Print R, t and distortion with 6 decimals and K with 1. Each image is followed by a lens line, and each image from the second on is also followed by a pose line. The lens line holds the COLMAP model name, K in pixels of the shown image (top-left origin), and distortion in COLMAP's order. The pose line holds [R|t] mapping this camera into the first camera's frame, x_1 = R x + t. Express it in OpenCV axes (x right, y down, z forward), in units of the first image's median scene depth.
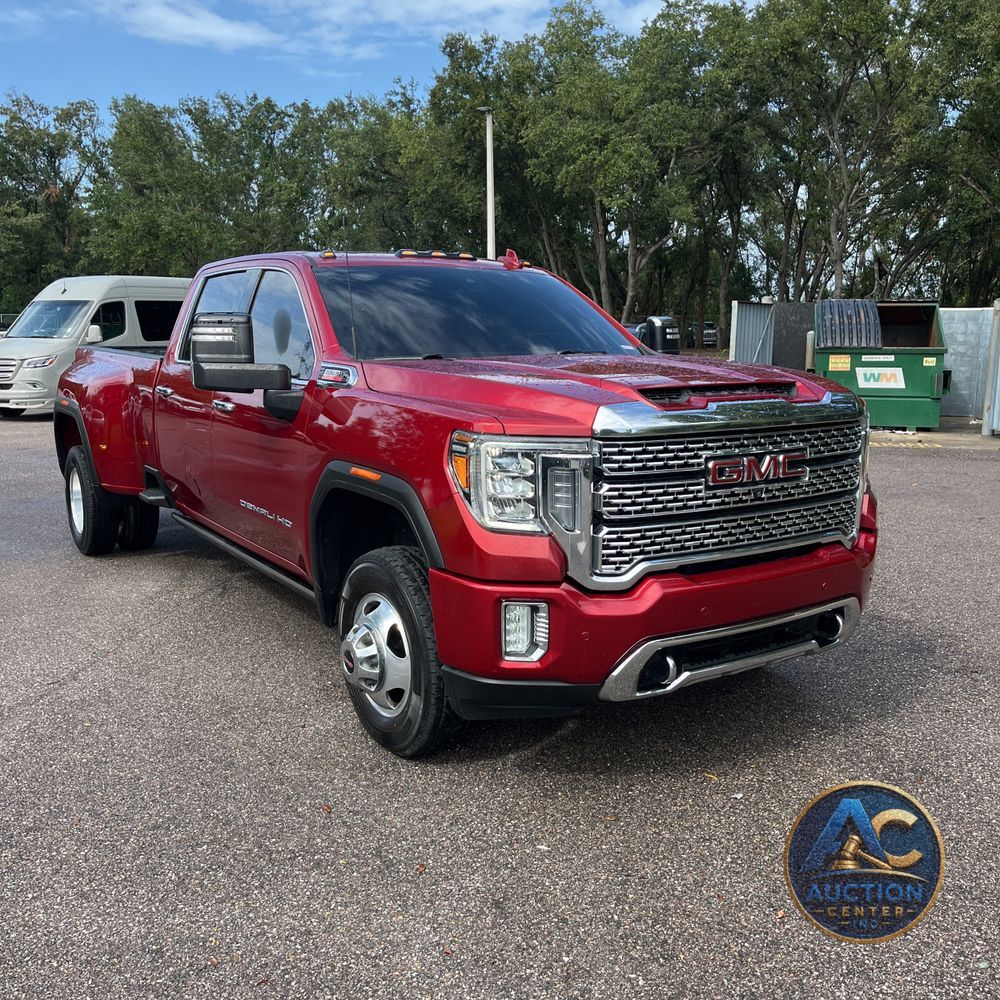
lens RADIAL K [[1021.8, 0, 501.3], [0, 1021.8, 504.8], [0, 0, 1]] dist [0.066194, -0.078645]
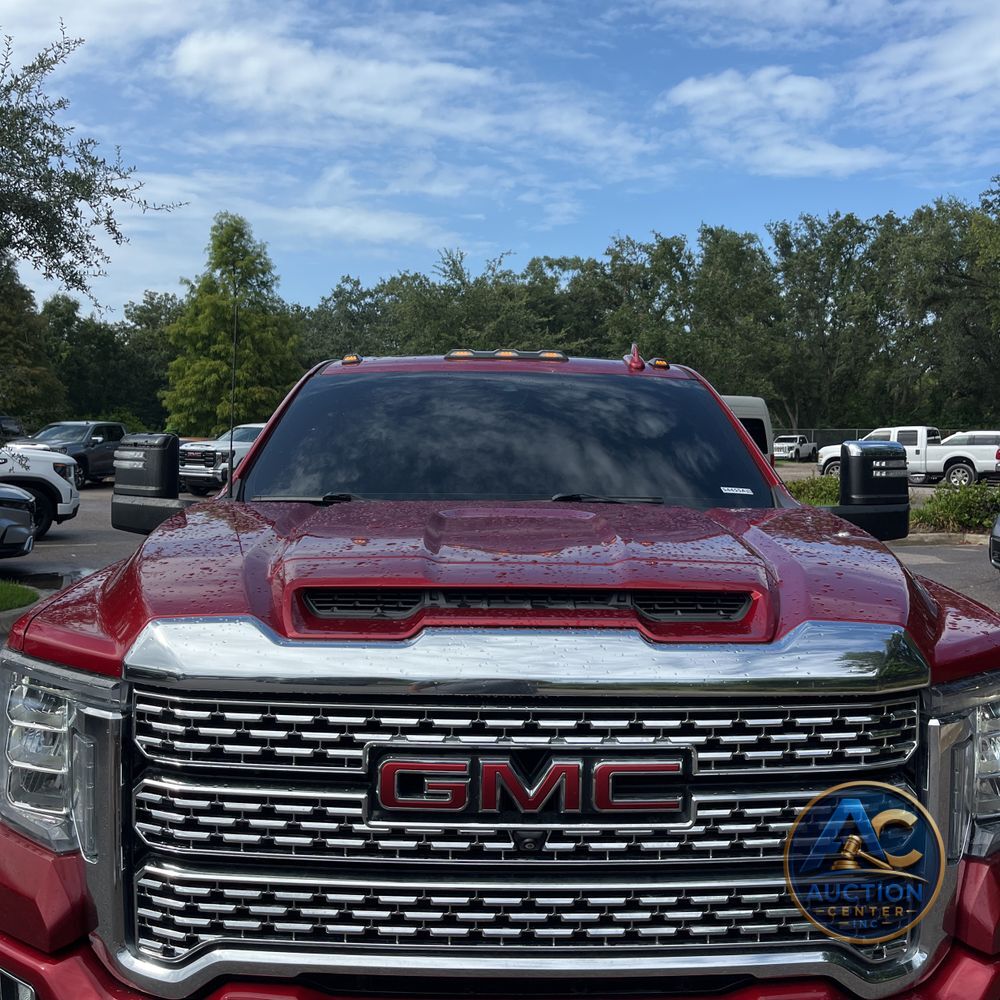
lens RADIAL K [[1014.1, 0, 506.5], [0, 1014.1, 502.4], [0, 0, 1]] dist [0.020086, -0.003452]
pose [[0.844253, 0.043065, -0.534212, 0.045159], [-0.101391, 0.991601, -0.080299, -0.011570], [0.526267, 0.121957, 0.841528, 0.057552]]
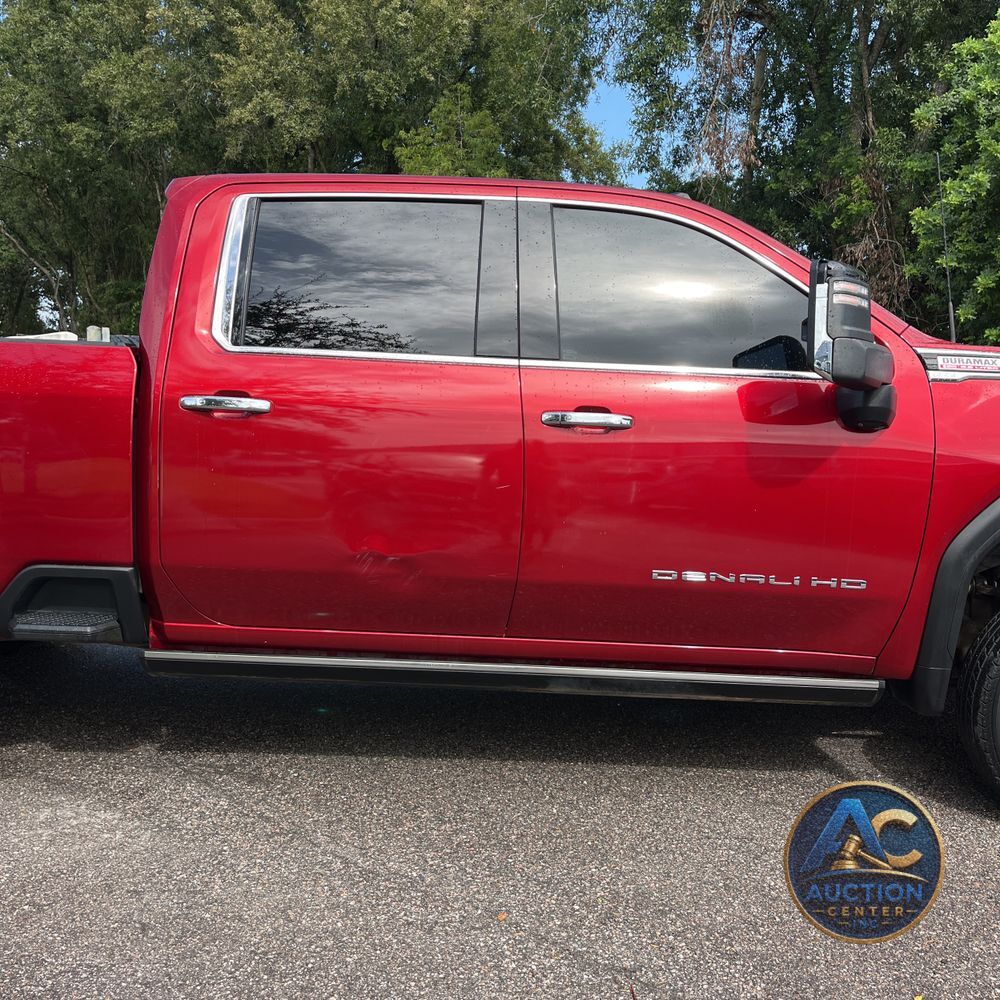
lens RADIAL K [[1014.1, 0, 506.5], [0, 1014.1, 502.4], [0, 0, 1]] dist [0.020086, -0.003452]
pose [[0.559747, -0.073668, 0.825383, -0.106812], [0.118173, 0.992957, 0.008484, -0.008213], [-0.820194, 0.092789, 0.564510, 0.096826]]
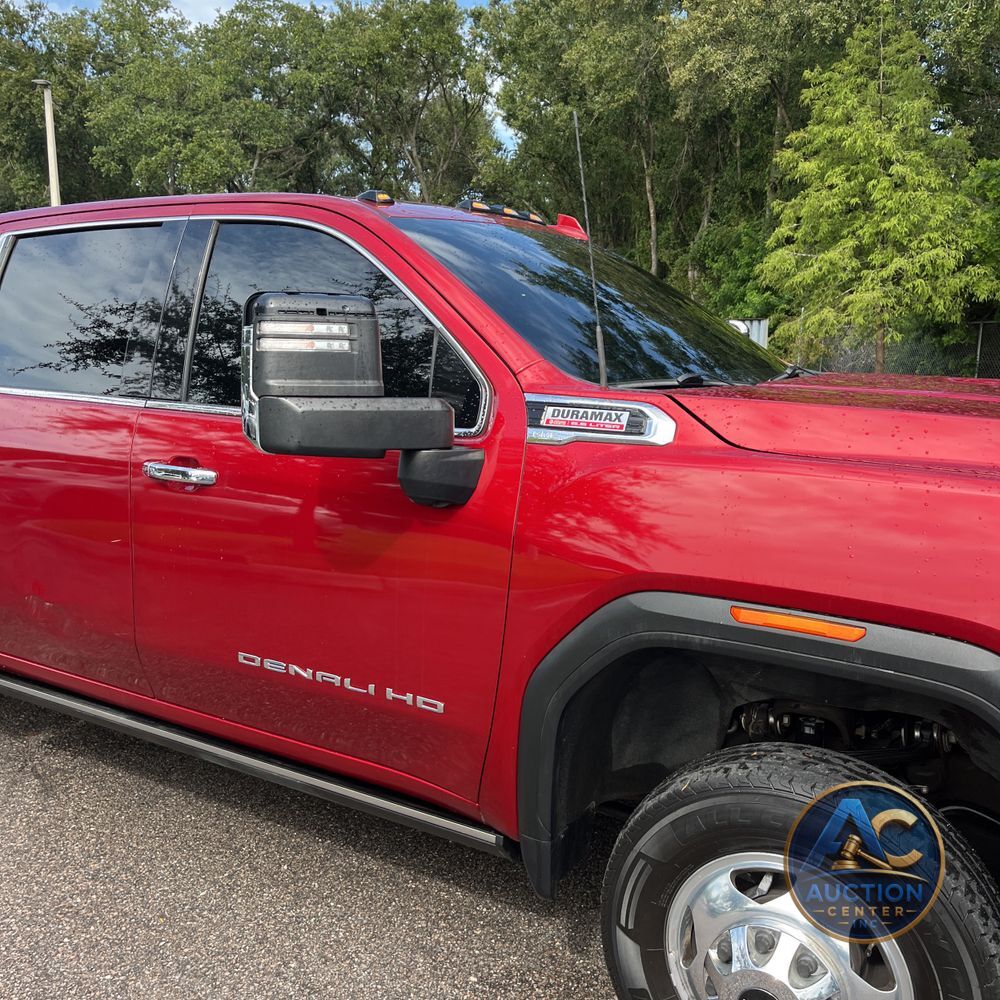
lens RADIAL K [[1009.7, 0, 516.0], [0, 1009.7, 500.8], [0, 0, 1]] dist [0.074185, -0.105874]
pose [[0.899129, -0.062335, 0.433222, -0.046656], [0.068187, 0.997671, 0.002035, -0.009919], [-0.432340, 0.027710, 0.901285, 0.062714]]
